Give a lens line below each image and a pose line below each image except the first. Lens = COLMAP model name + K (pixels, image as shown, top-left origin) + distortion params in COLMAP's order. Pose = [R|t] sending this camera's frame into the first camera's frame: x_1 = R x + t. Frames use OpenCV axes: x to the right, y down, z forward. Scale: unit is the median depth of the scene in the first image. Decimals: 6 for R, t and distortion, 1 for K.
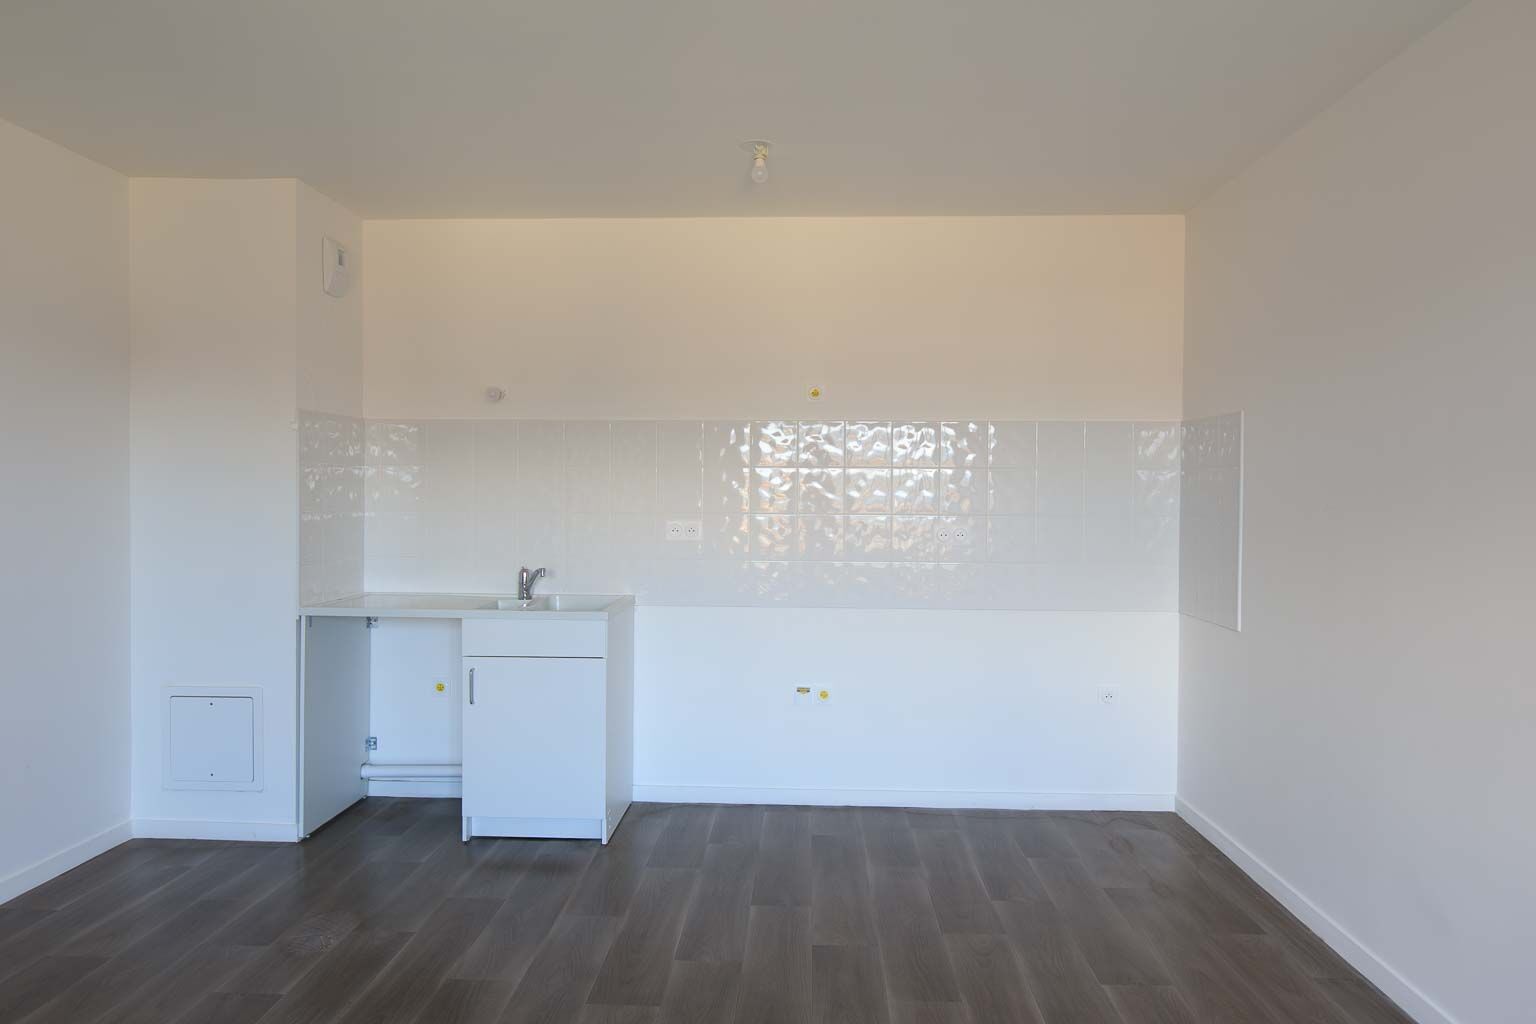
lens RADIAL K [[1094.5, 0, 768.0], [0, 1094.5, 512.0], [0, 0, 1]] dist [0.000194, 0.000254]
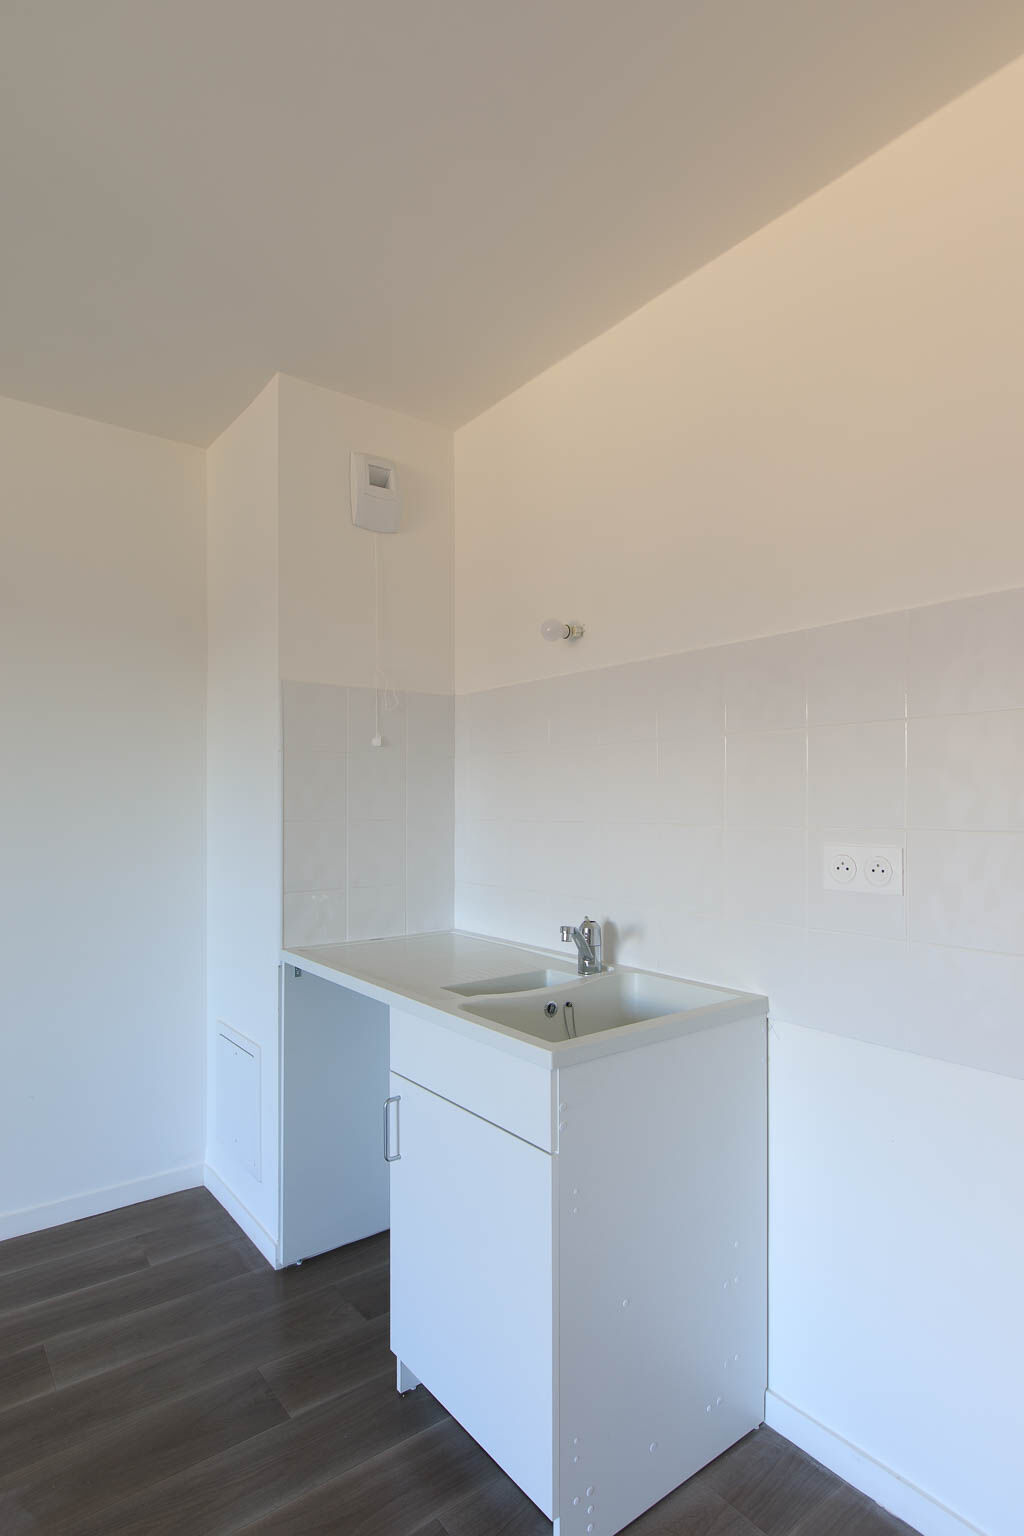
lens RADIAL K [[822.9, 0, 511.3], [0, 822.9, 805.0], [0, 0, 1]] dist [-0.001092, -0.000345]
pose [[0.631405, -0.007668, -0.775415, 0.096790], [-0.005302, 0.999885, -0.014205, -0.003537], [0.775435, 0.013080, 0.631292, 0.737454]]
